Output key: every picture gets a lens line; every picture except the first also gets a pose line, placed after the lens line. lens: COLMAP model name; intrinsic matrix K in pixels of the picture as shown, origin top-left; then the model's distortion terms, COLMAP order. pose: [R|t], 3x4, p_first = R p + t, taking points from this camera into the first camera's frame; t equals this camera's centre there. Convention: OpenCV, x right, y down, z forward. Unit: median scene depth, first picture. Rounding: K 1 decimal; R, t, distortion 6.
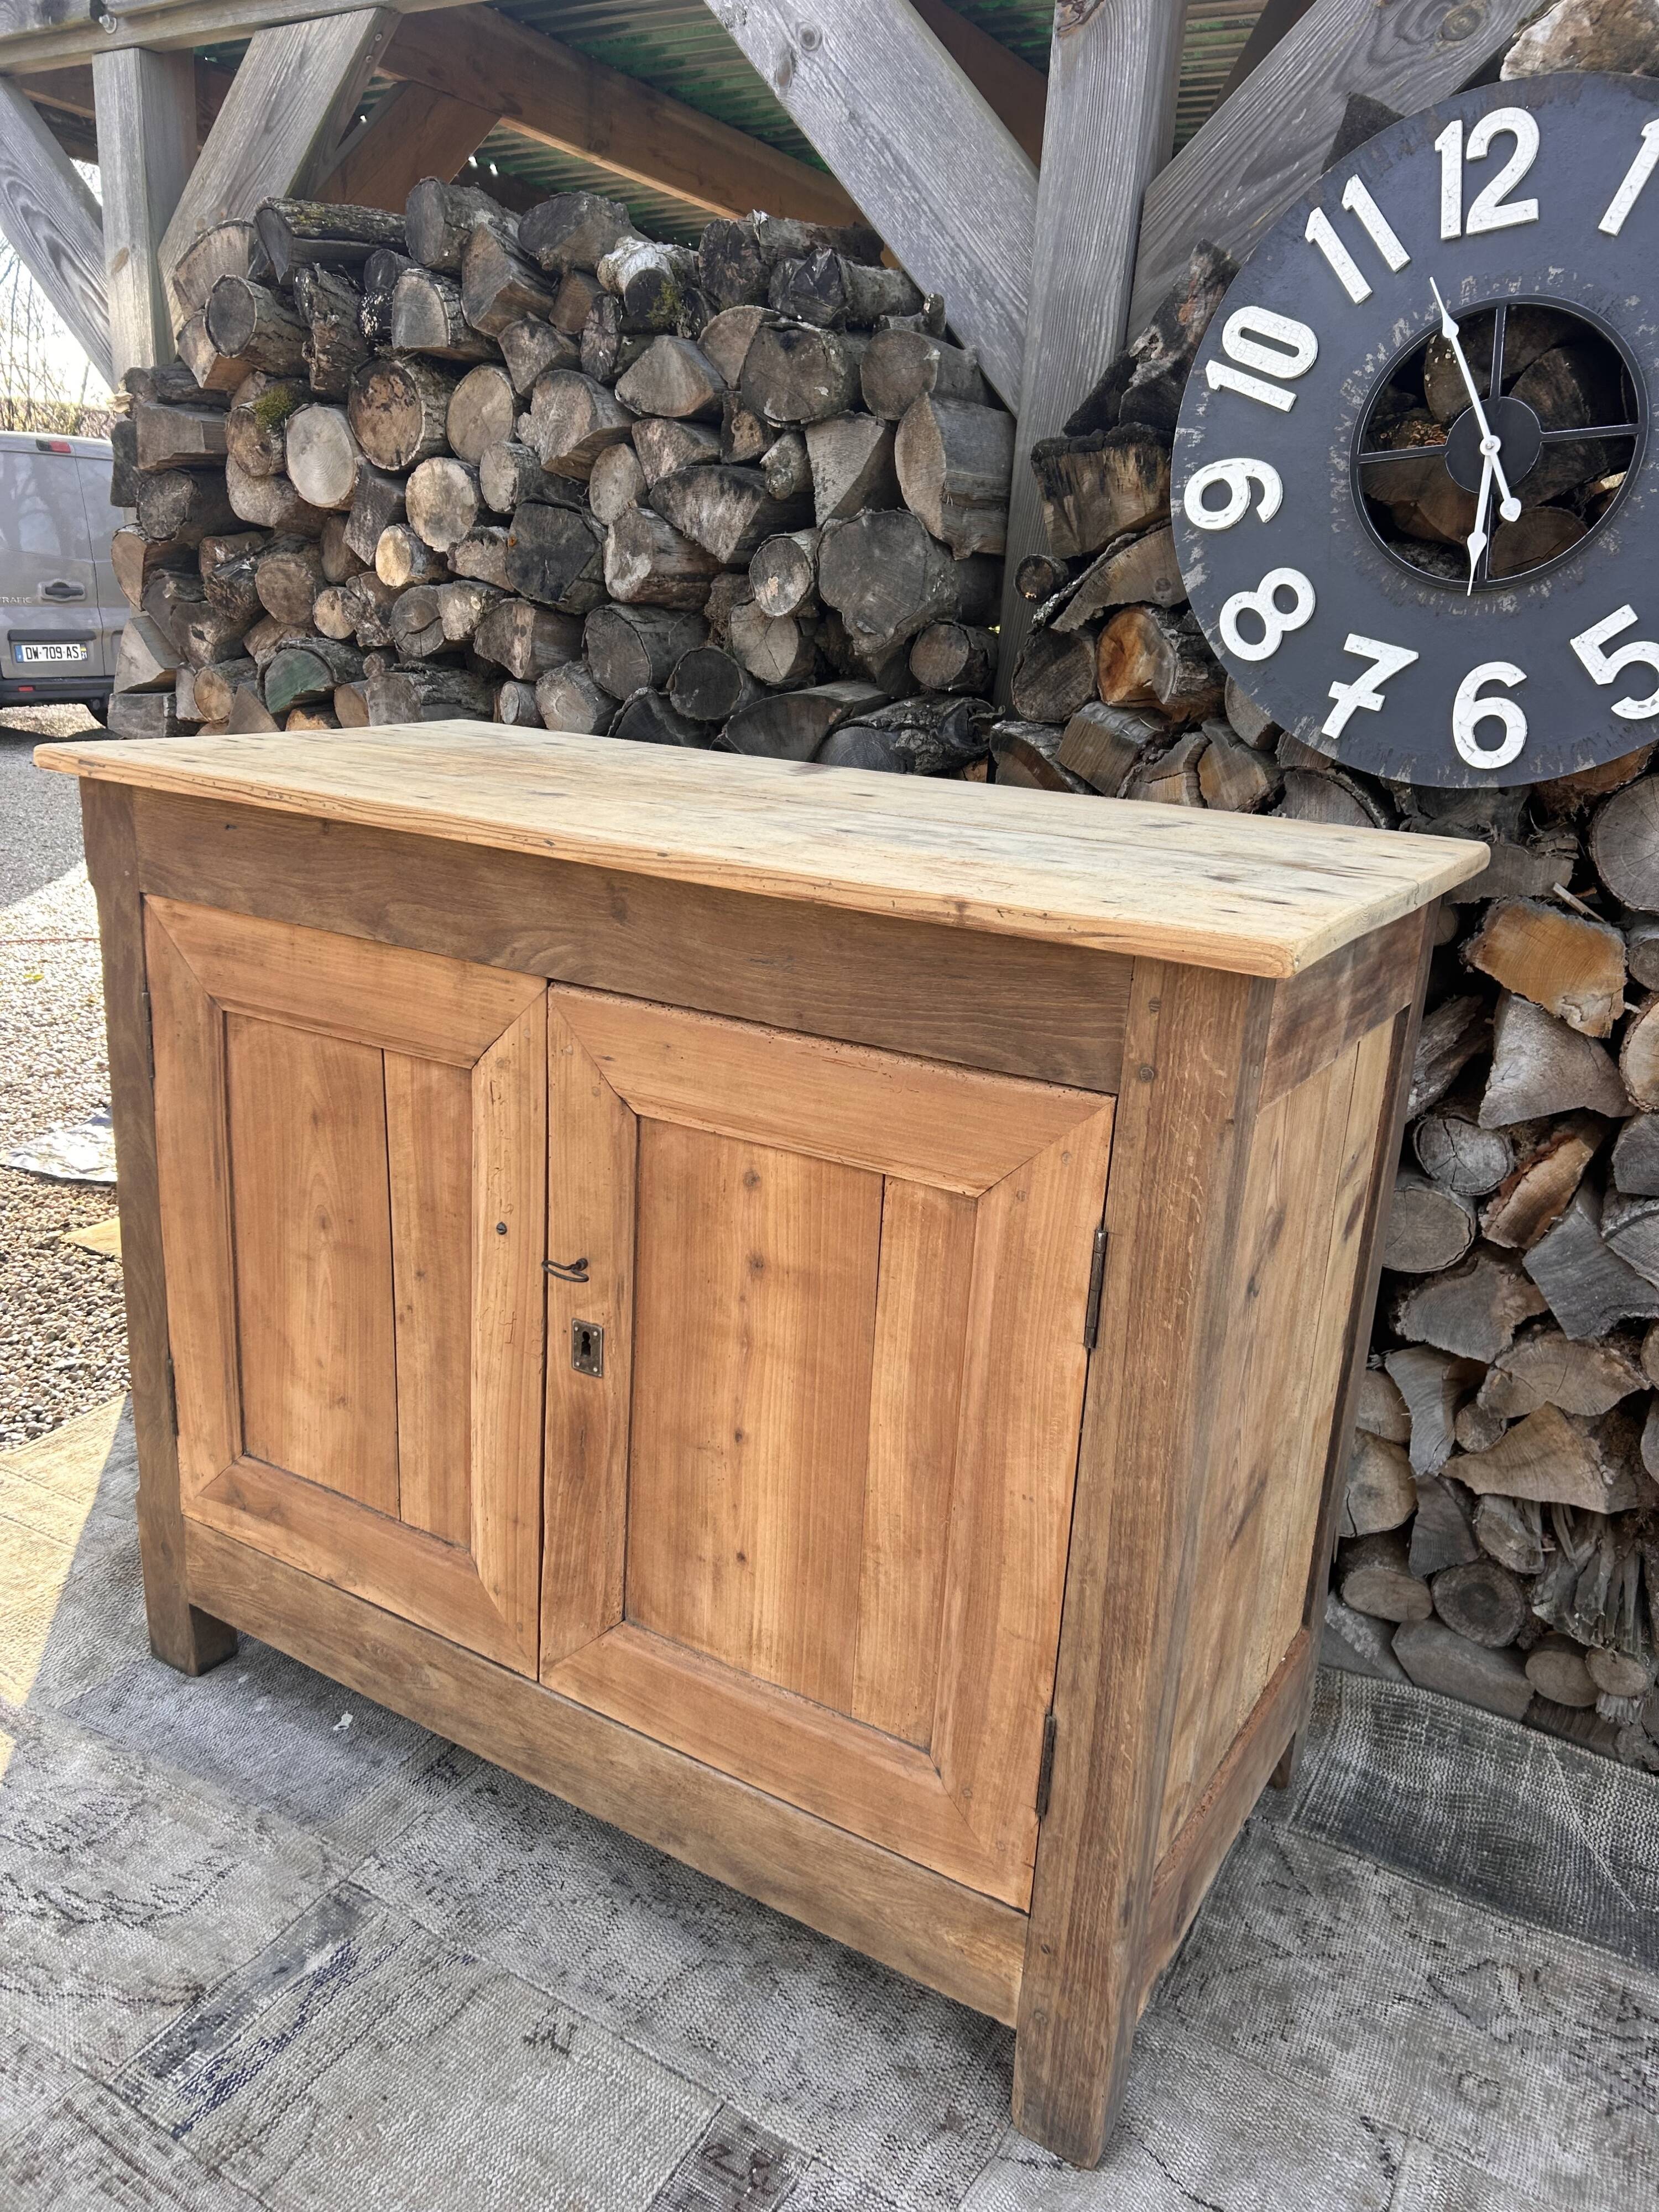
lens RADIAL K [[1672.3, 0, 806.6], [0, 1672.3, 1101.4], [0, 0, 1]] dist [0.046611, -0.050709]
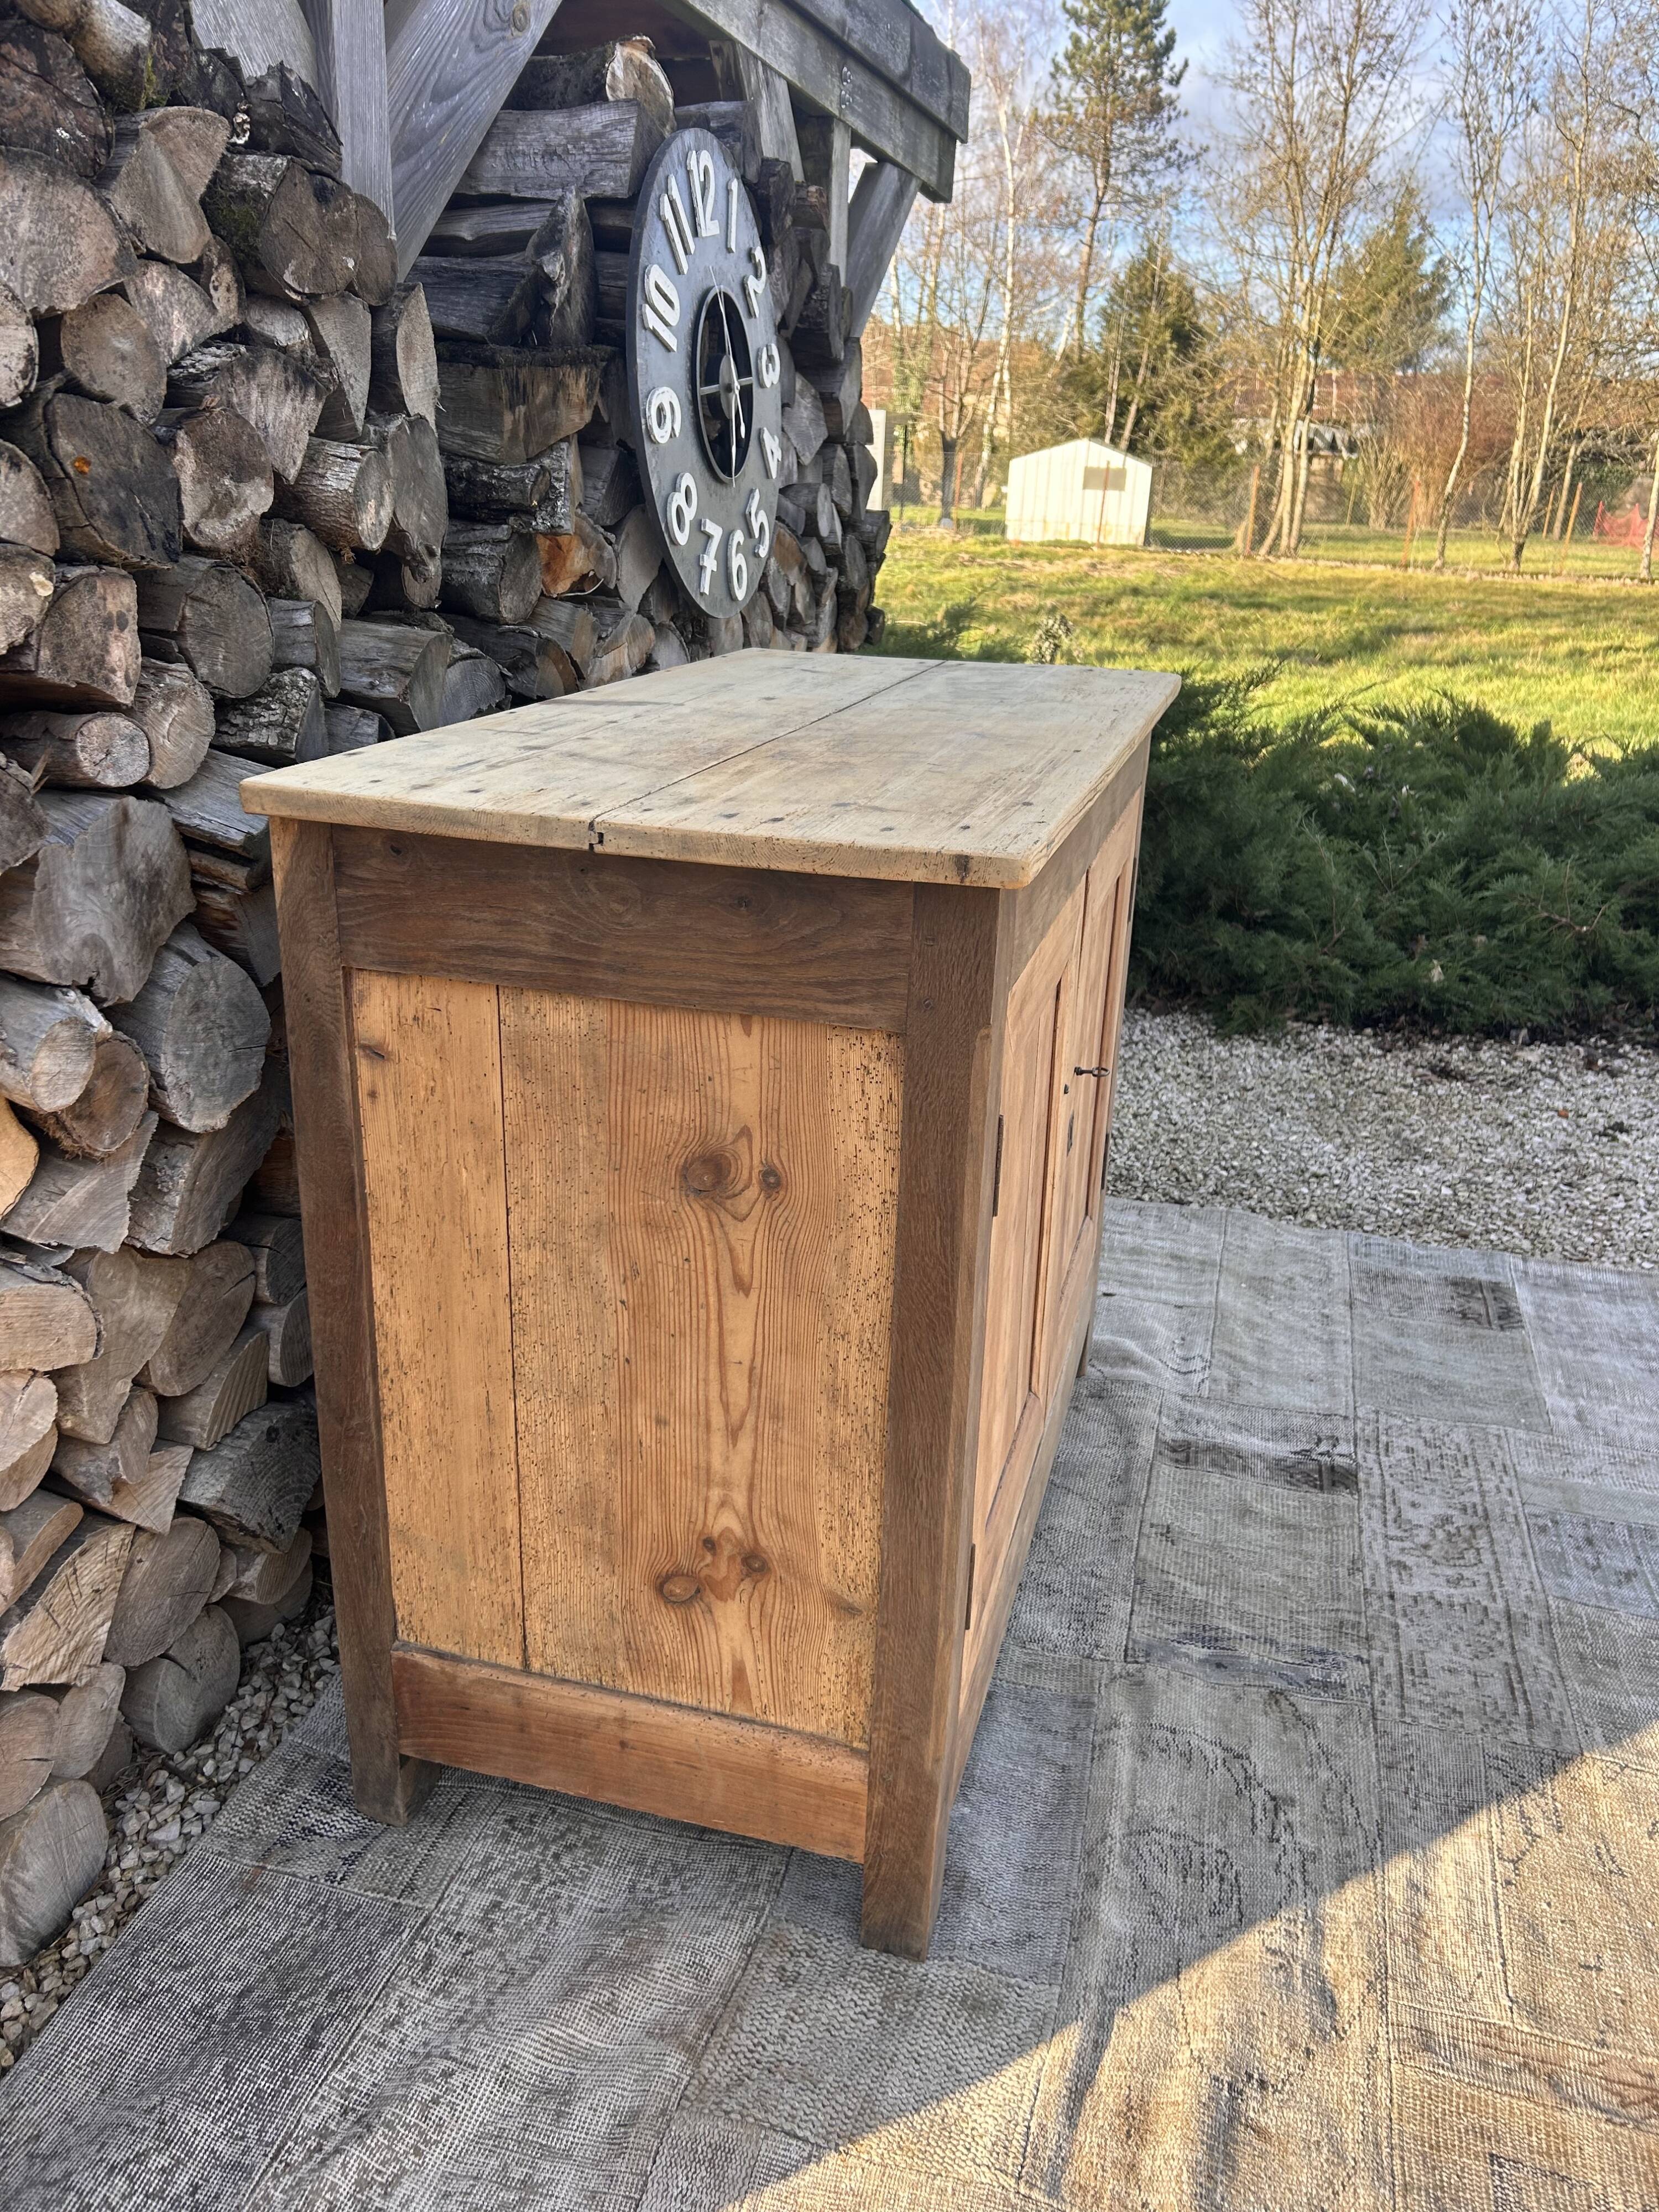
lens RADIAL K [[1672.3, 0, 840.4], [0, 1672.3, 1099.9], [0, 0, 1]] dist [0.046611, -0.050709]
pose [[-0.281896, -0.394353, 0.874655, -1.096803], [0.238008, 0.854388, 0.461924, -0.469913], [-0.929455, 0.338389, -0.146990, 1.226590]]
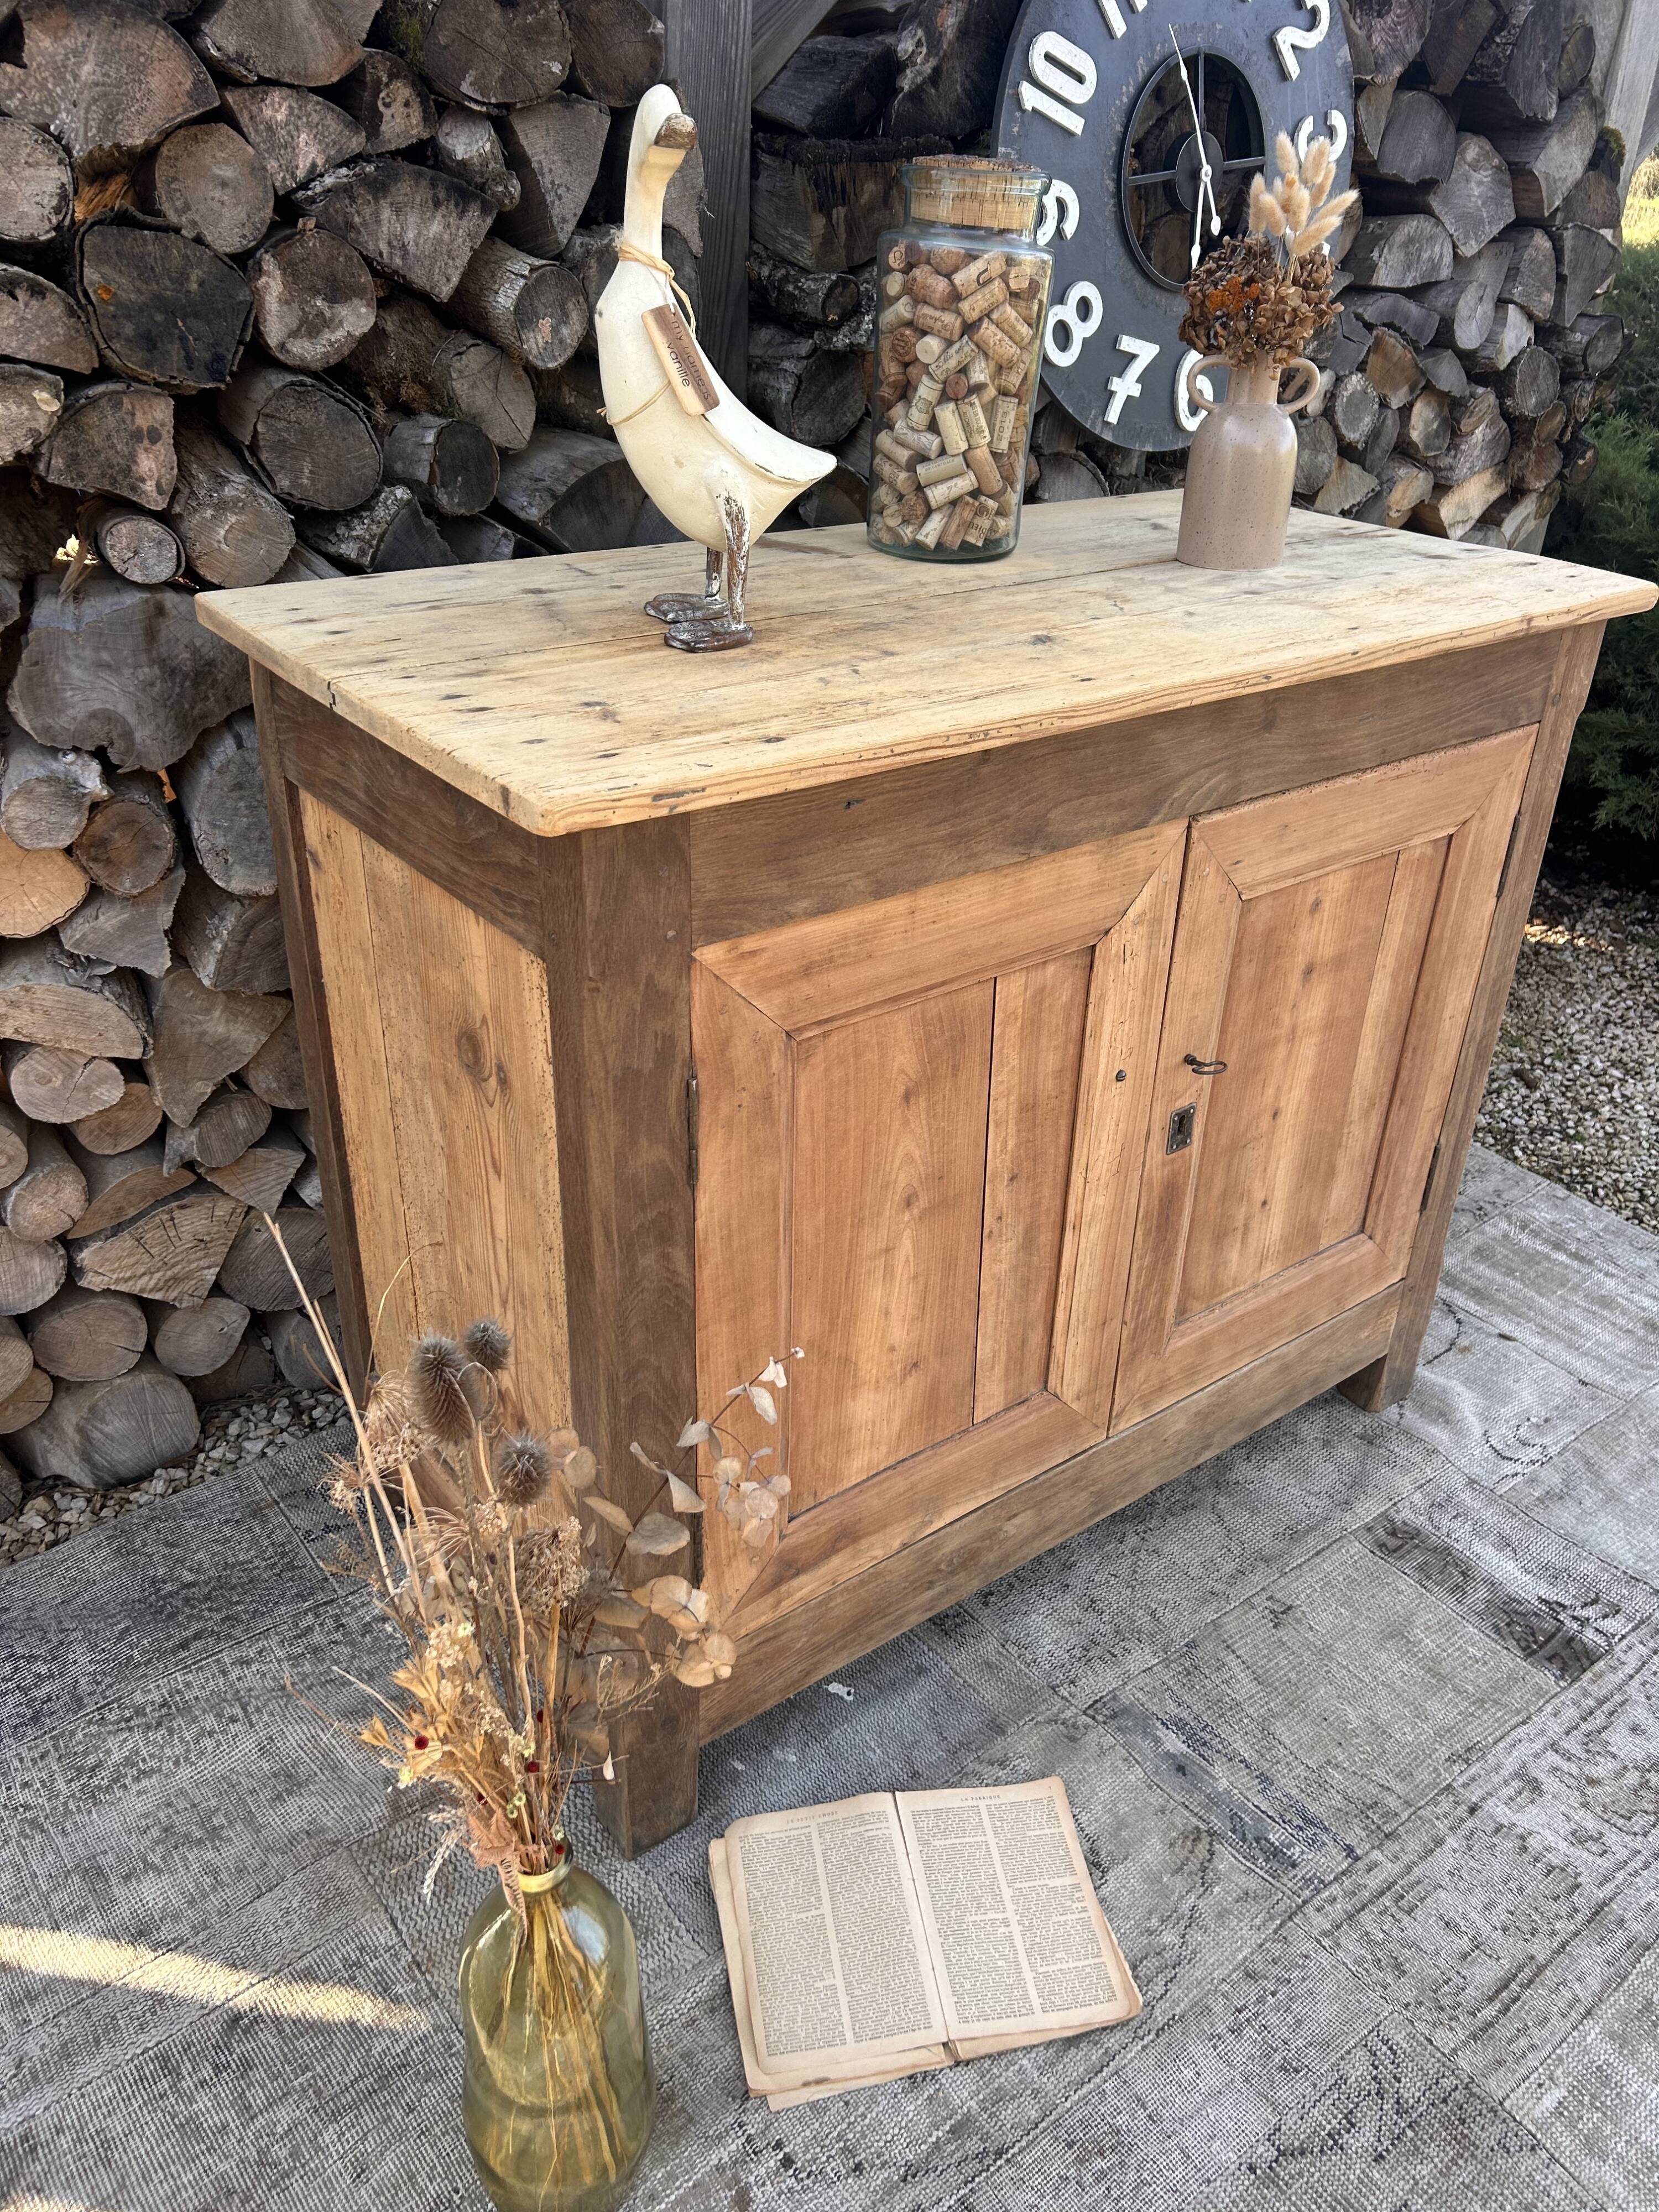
lens RADIAL K [[1672.3, 0, 840.4], [0, 1672.3, 1105.8], [0, 0, 1]] dist [0.046611, -0.050709]
pose [[0.357757, -0.494460, 0.792161, -0.975251], [0.261311, 0.867426, 0.423425, -0.352845], [-0.896508, 0.055517, 0.439536, 0.652819]]
